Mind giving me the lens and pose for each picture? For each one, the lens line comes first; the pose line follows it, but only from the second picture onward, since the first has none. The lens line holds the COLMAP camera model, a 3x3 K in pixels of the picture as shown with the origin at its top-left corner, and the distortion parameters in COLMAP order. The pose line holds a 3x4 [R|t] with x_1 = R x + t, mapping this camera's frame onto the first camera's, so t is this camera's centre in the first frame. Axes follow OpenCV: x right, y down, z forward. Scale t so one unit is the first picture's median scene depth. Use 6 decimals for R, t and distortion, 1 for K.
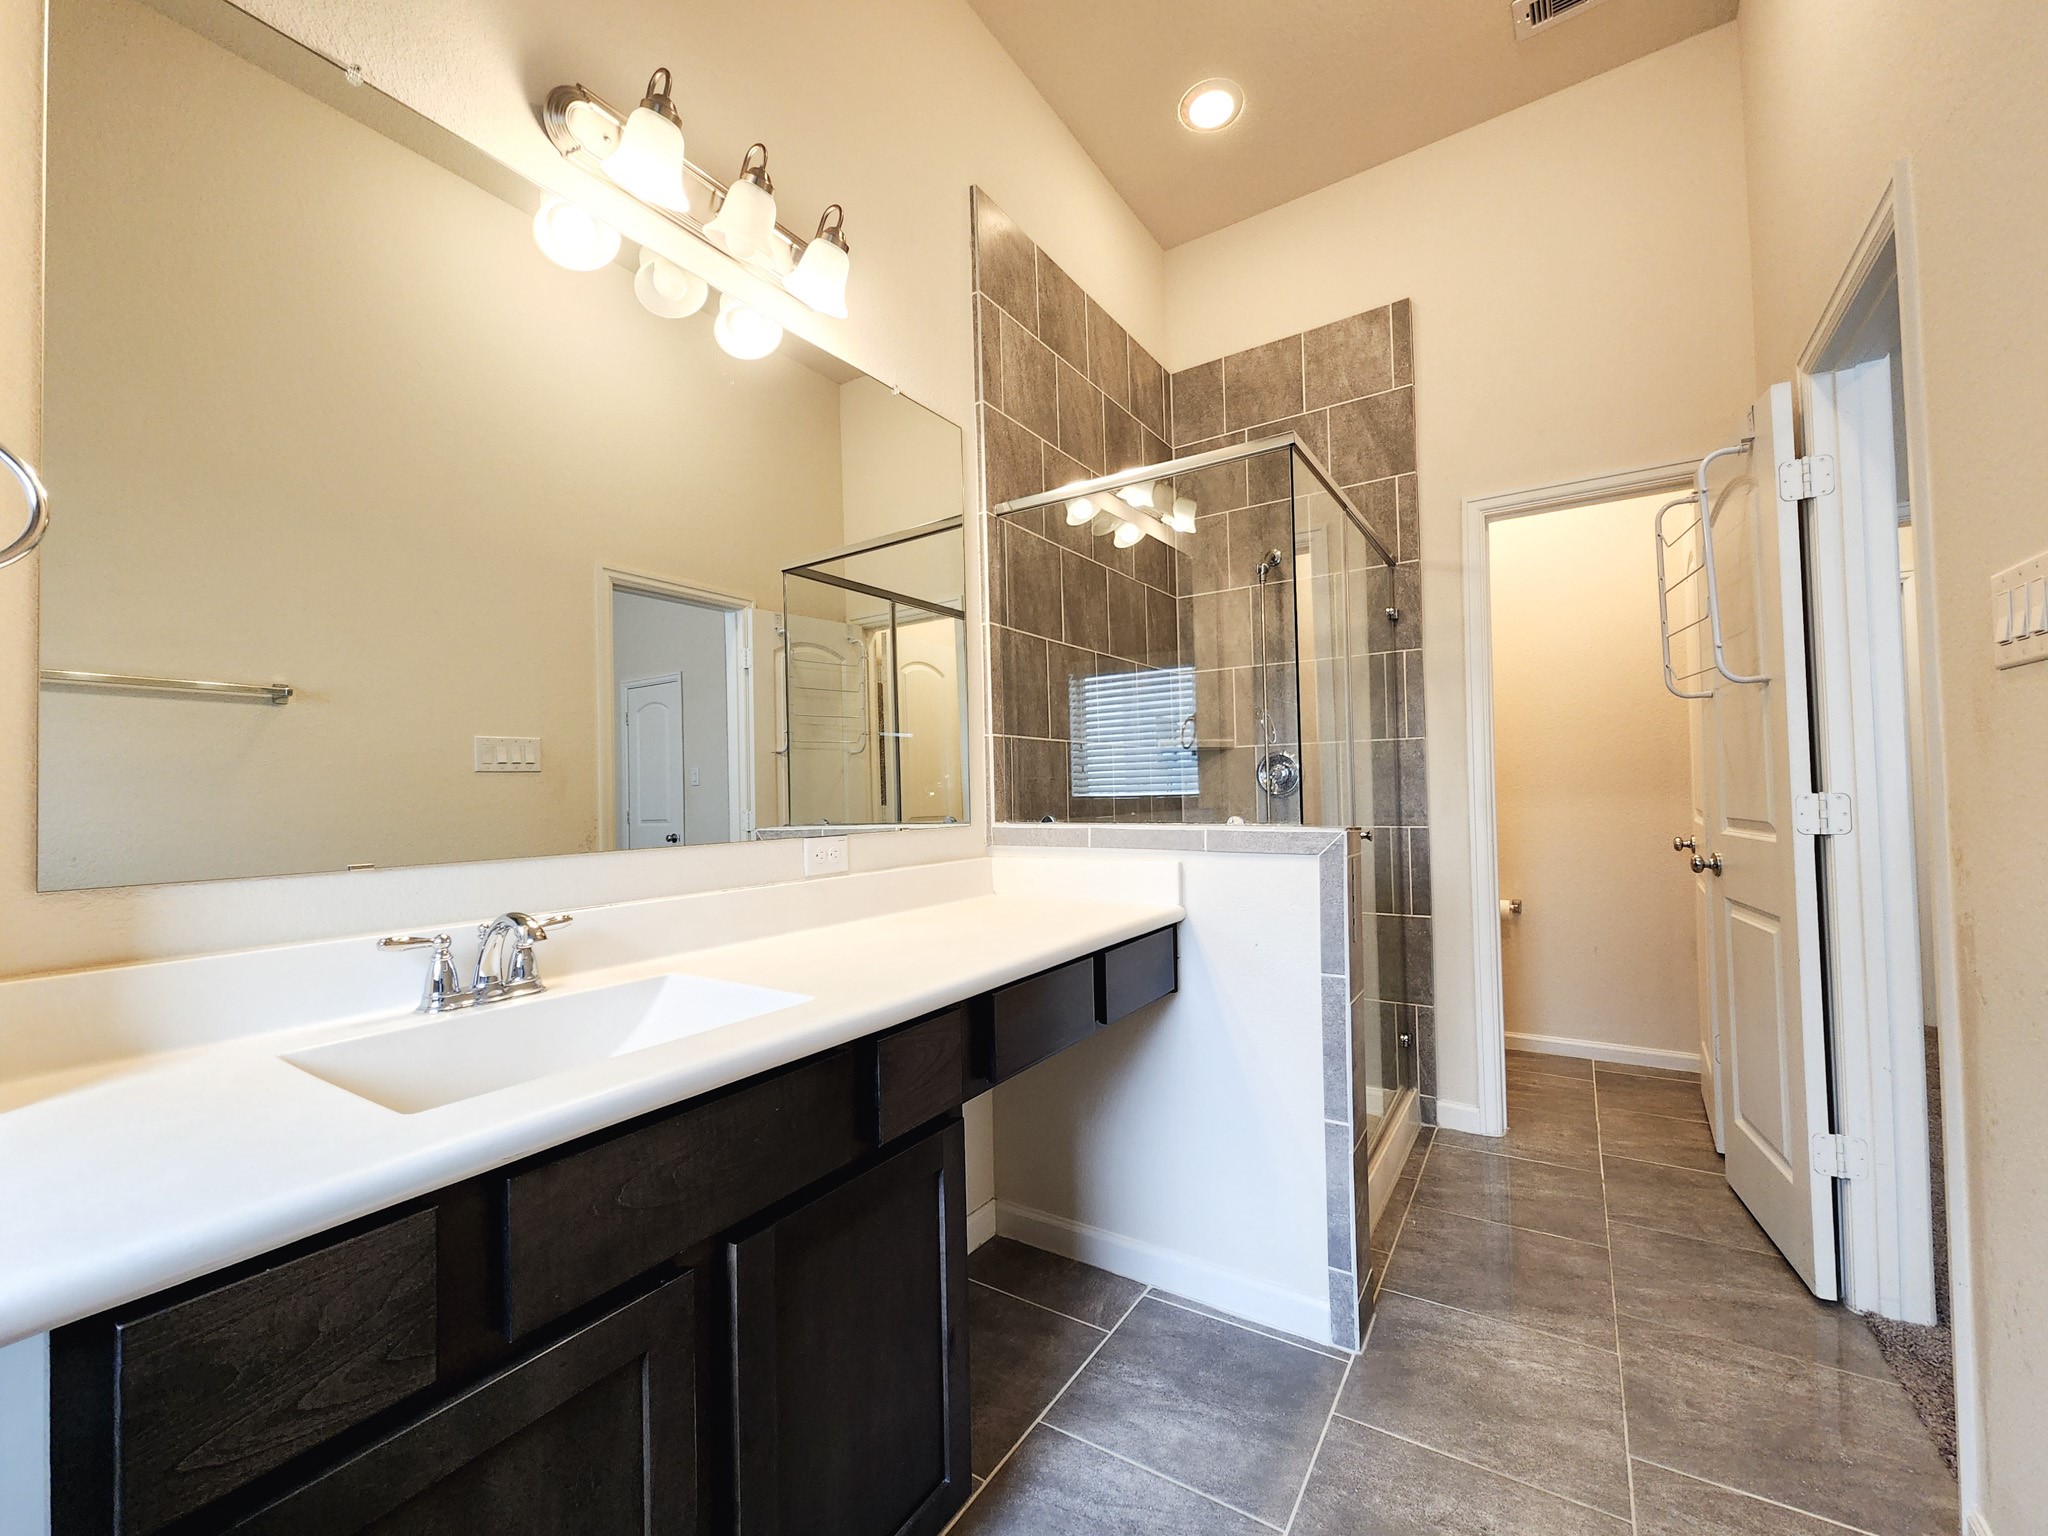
lens RADIAL K [[832.9, 0, 1025.2], [0, 832.9, 769.1], [0, 0, 1]] dist [-0.001783, -0.000859]
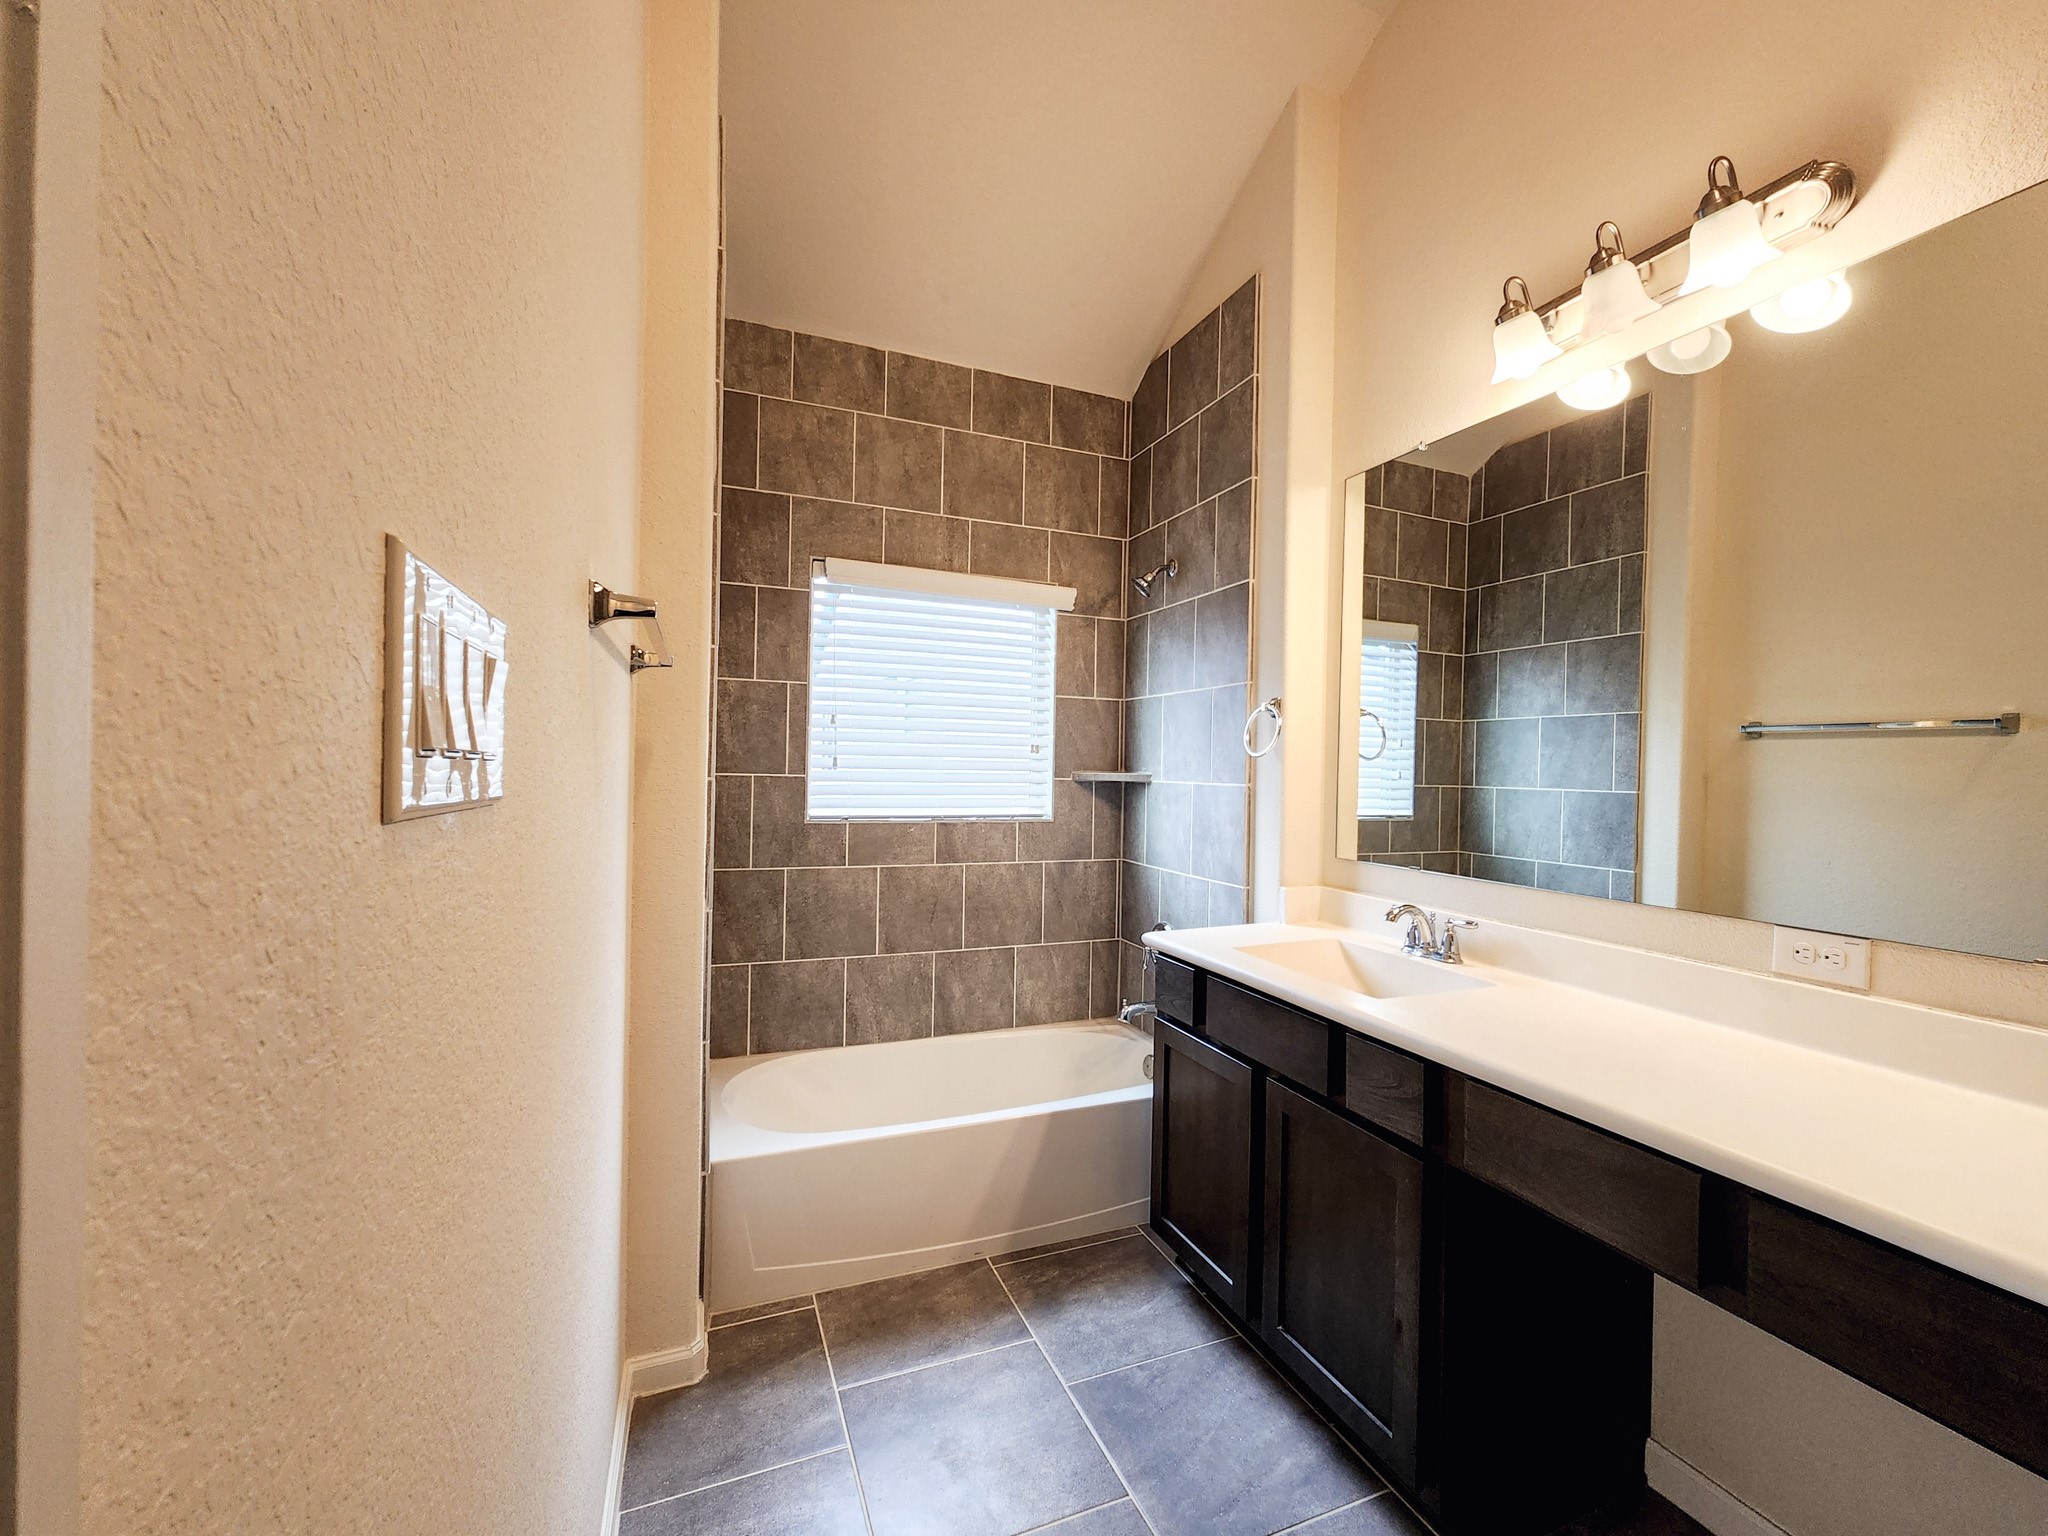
lens RADIAL K [[832.9, 0, 1022.9], [0, 832.9, 771.6], [0, 0, 1]] dist [-0.001783, -0.000859]
pose [[-0.560798, 0.013306, -0.827845, 1.011162], [0.013827, 0.999882, 0.006705, -0.100558], [0.827837, -0.007686, -0.560916, 1.060017]]
